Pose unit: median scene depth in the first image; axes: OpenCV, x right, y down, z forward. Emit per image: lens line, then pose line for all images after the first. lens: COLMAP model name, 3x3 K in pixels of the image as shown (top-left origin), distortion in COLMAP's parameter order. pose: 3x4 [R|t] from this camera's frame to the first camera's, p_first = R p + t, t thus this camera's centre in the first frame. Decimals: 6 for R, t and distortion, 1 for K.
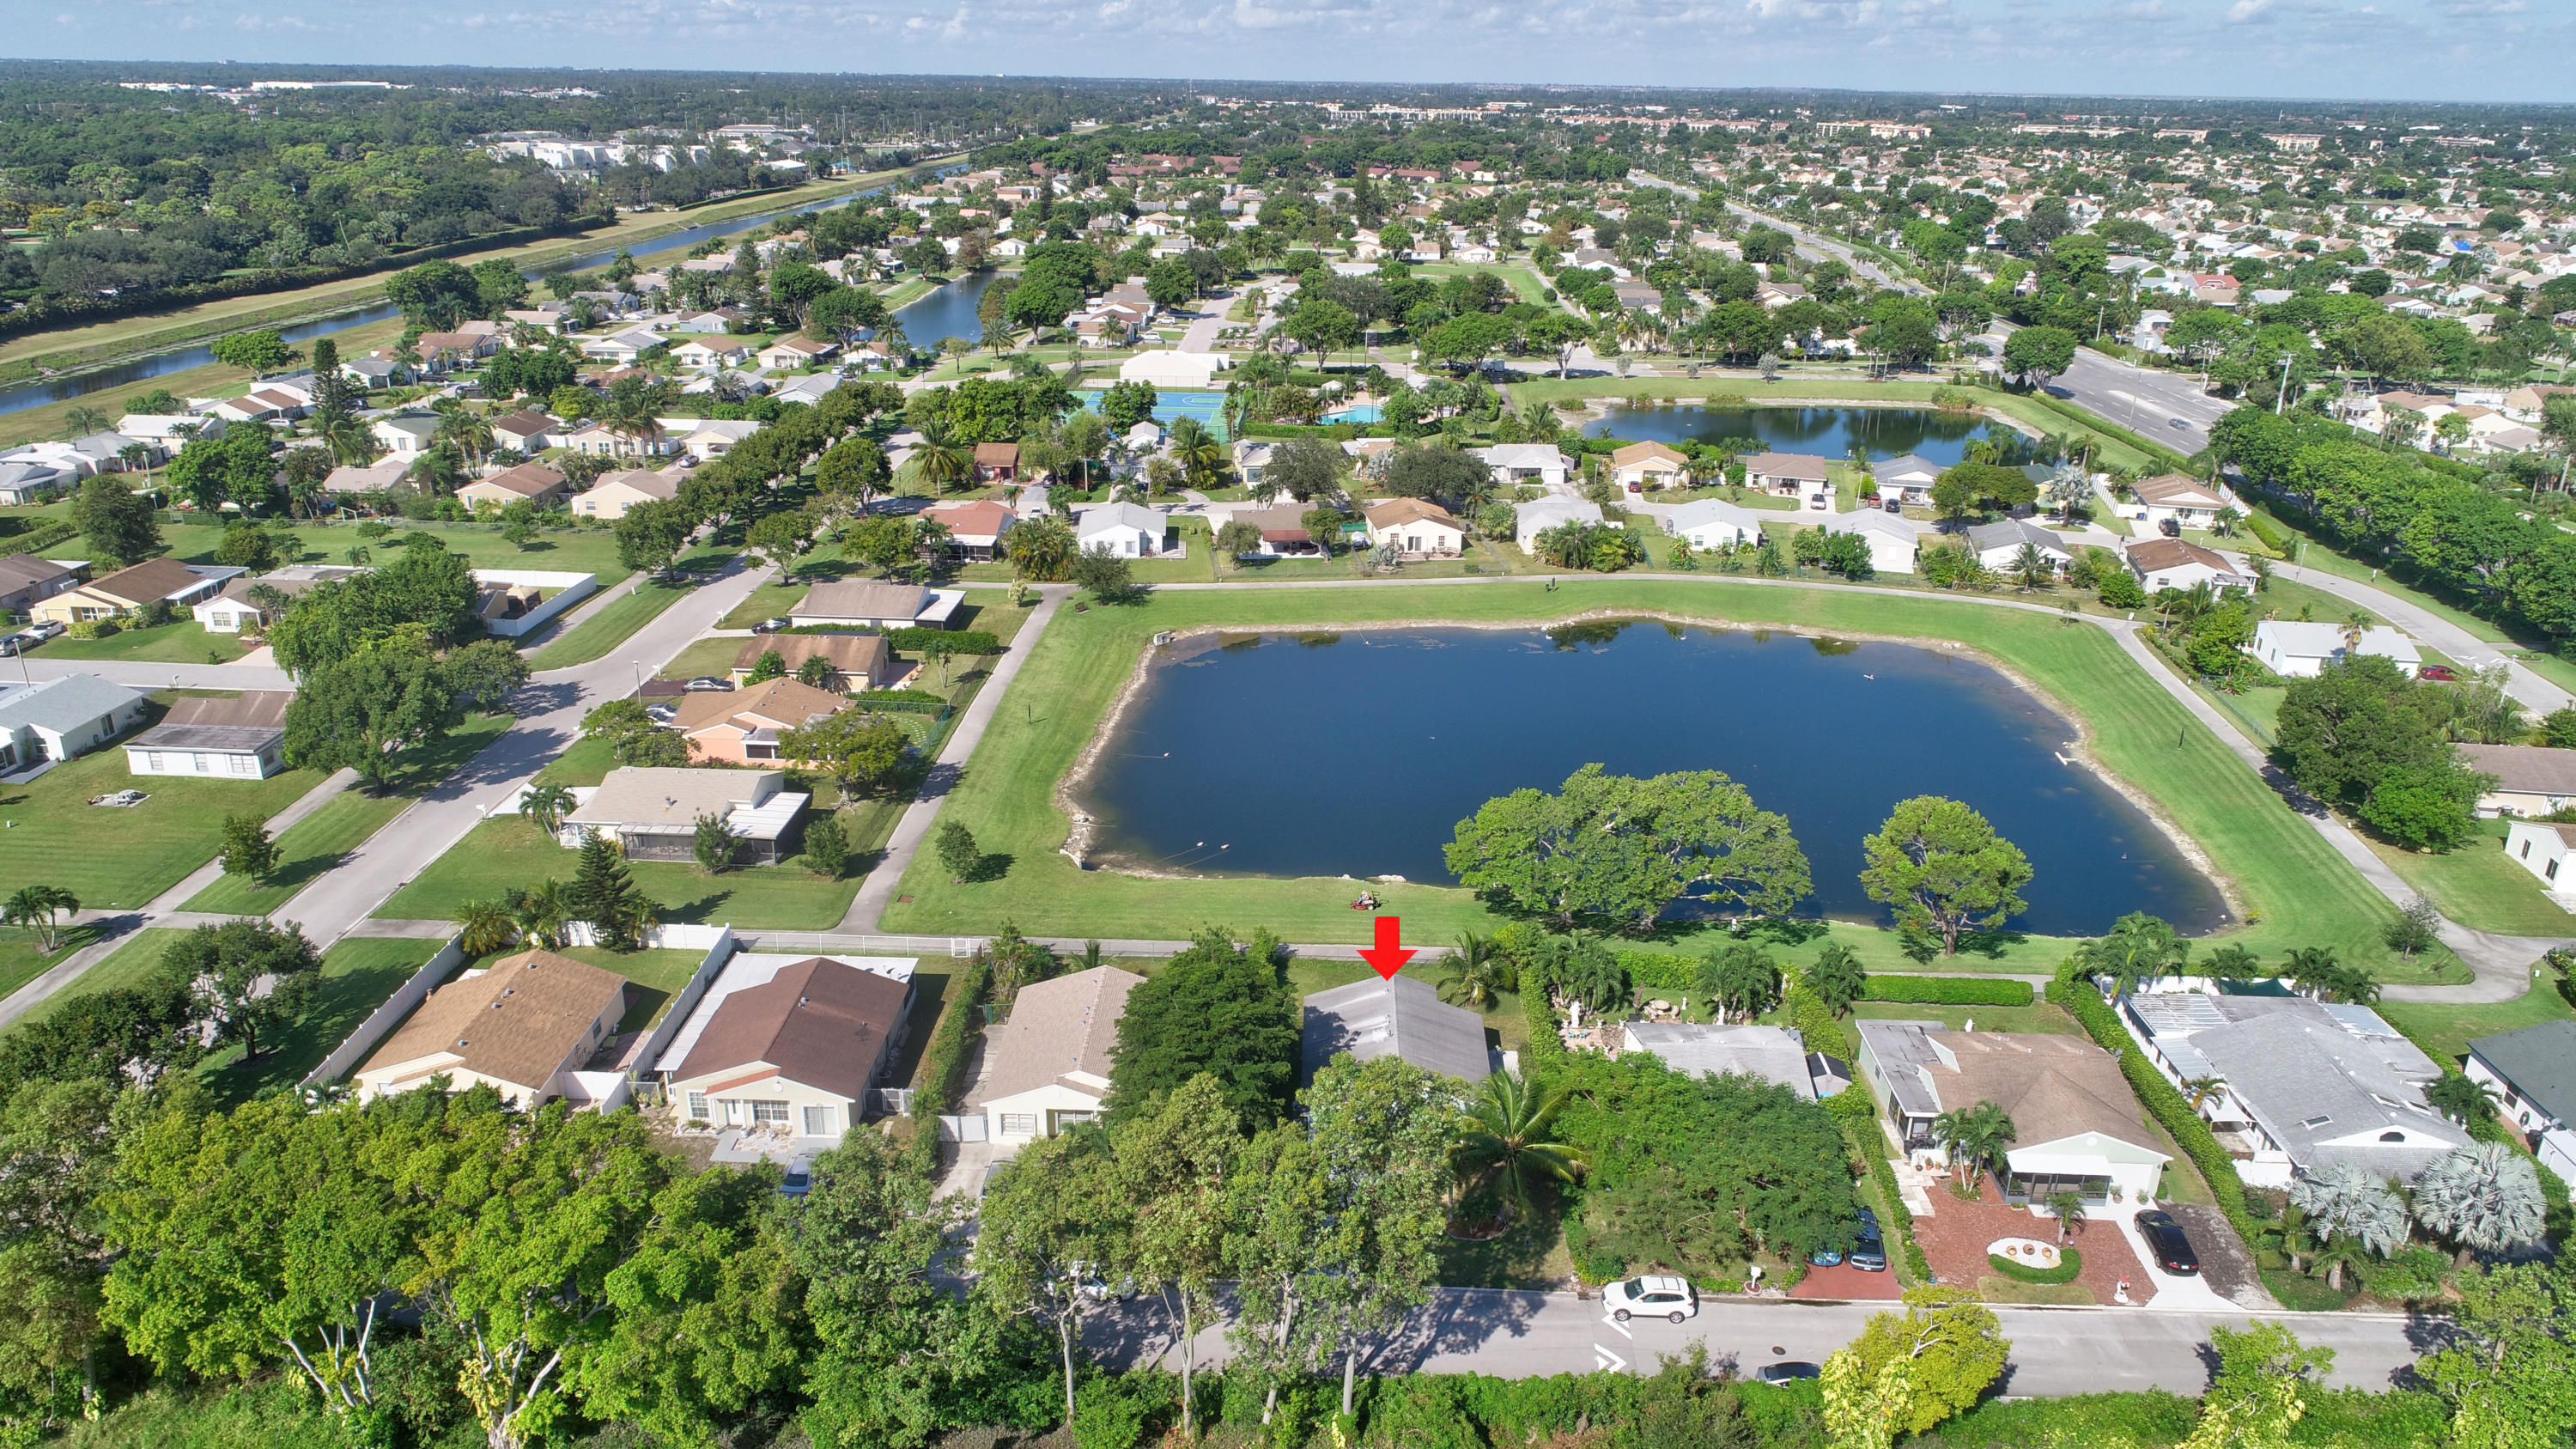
lens RADIAL K [[1679.7, 0, 1288.0], [0, 1679.7, 724.5], [0, 0, 1]] dist [-0.006098, 0.001921]
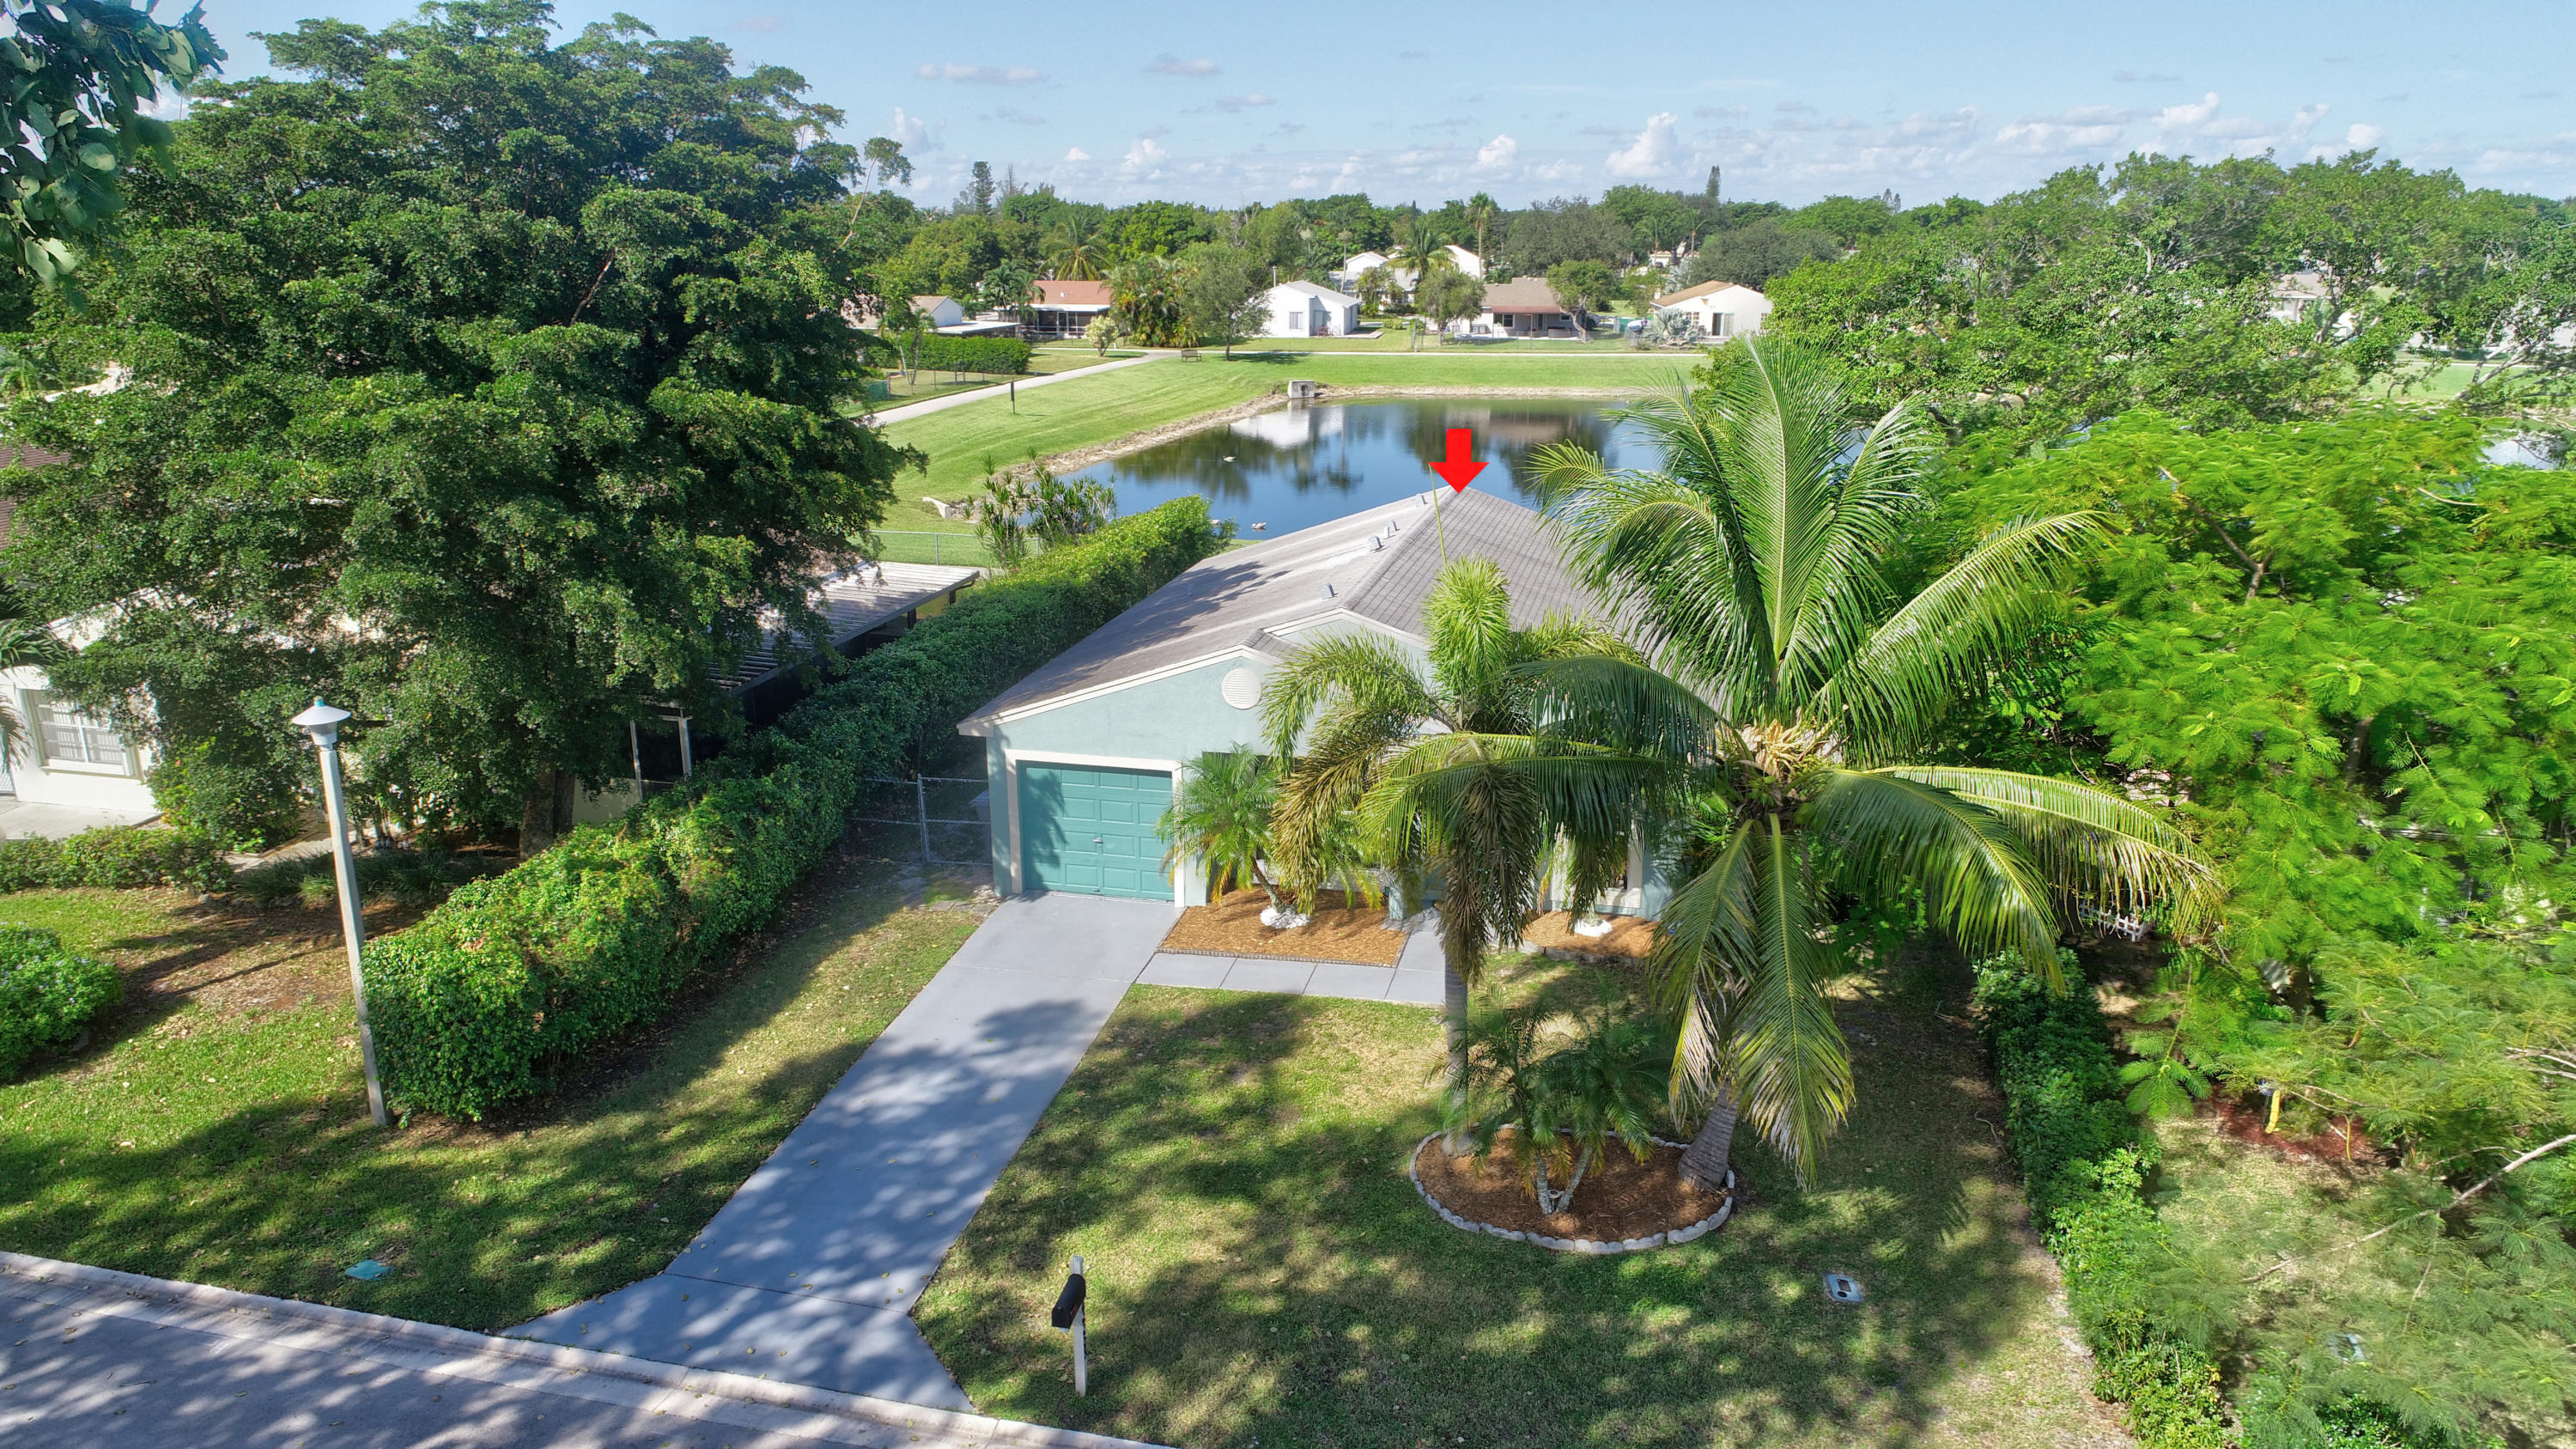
lens RADIAL K [[1679.7, 0, 1288.0], [0, 1679.7, 724.5], [0, 0, 1]] dist [-0.006098, 0.001921]
pose [[0.978324, 0.039213, -0.203334, 0.067215], [-0.055164, 0.995777, -0.073377, 0.149145], [0.199598, 0.083003, 0.976356, 0.459774]]
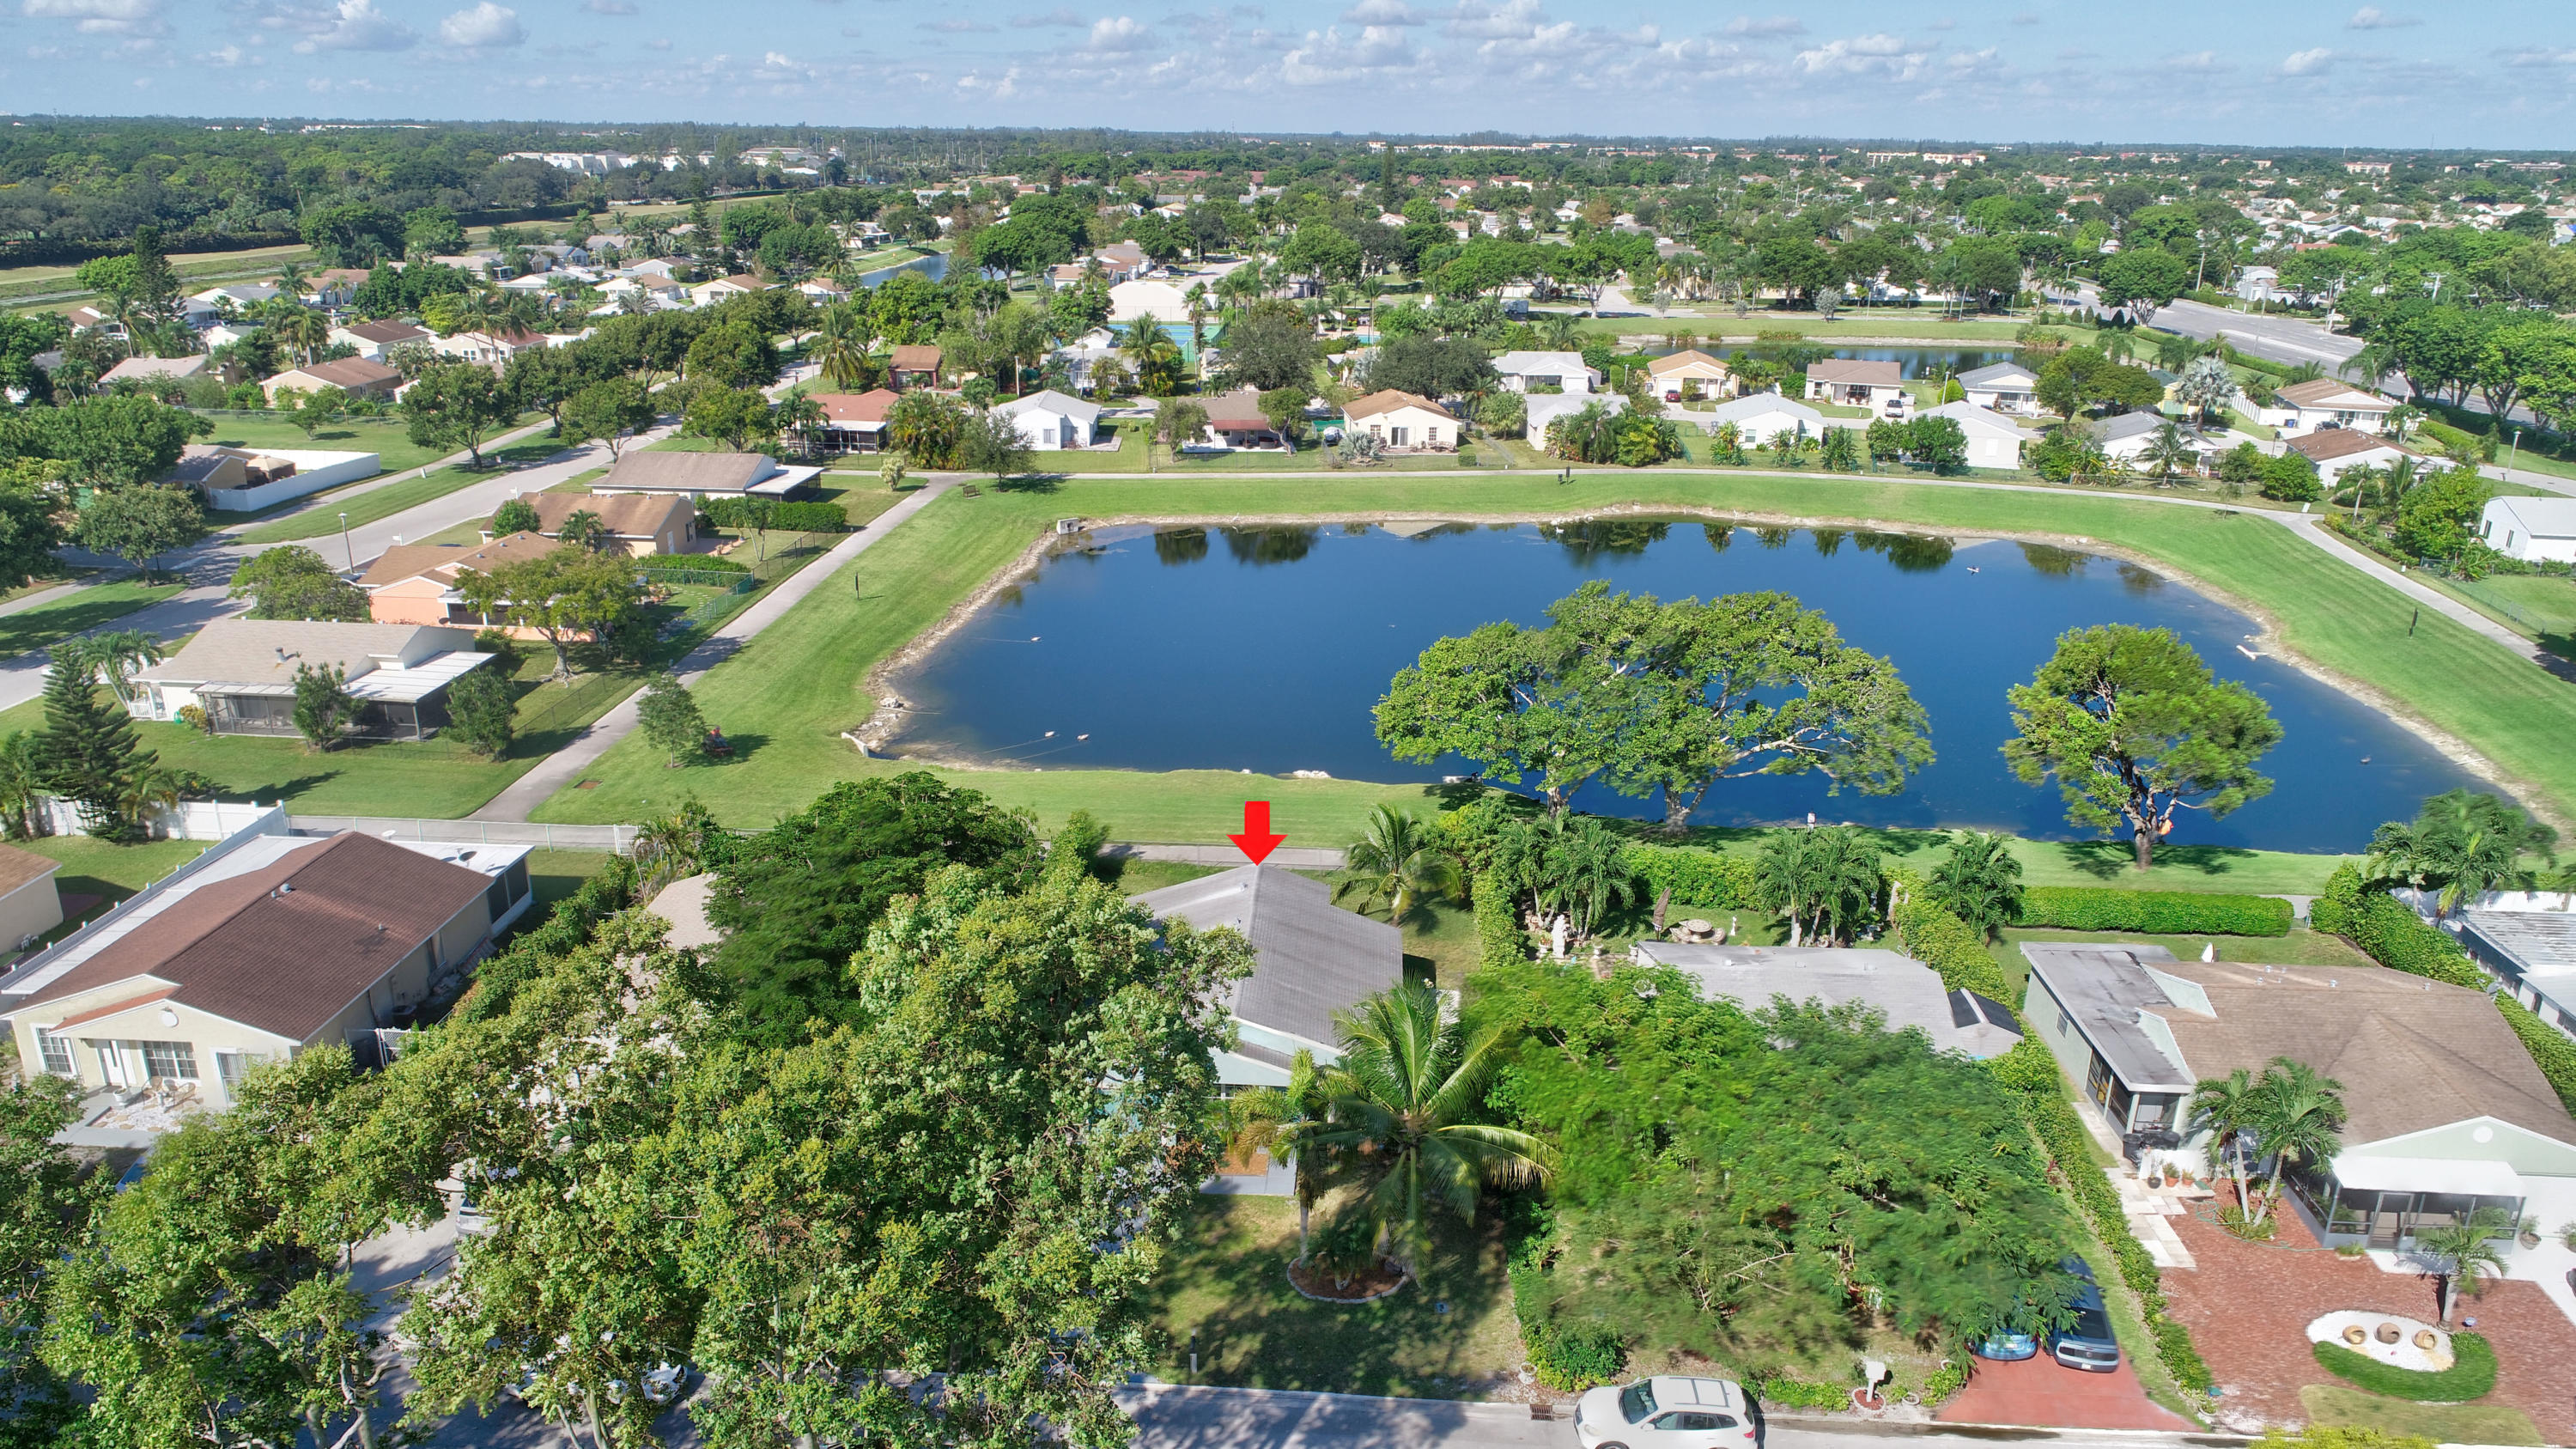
lens RADIAL K [[1679.7, 0, 1288.0], [0, 1679.7, 724.5], [0, 0, 1]] dist [-0.006098, 0.001921]
pose [[0.999622, 0.004929, -0.027064, 0.060900], [-0.005739, 0.999536, -0.029927, 0.078715], [0.026904, 0.030071, 0.999186, 0.259151]]
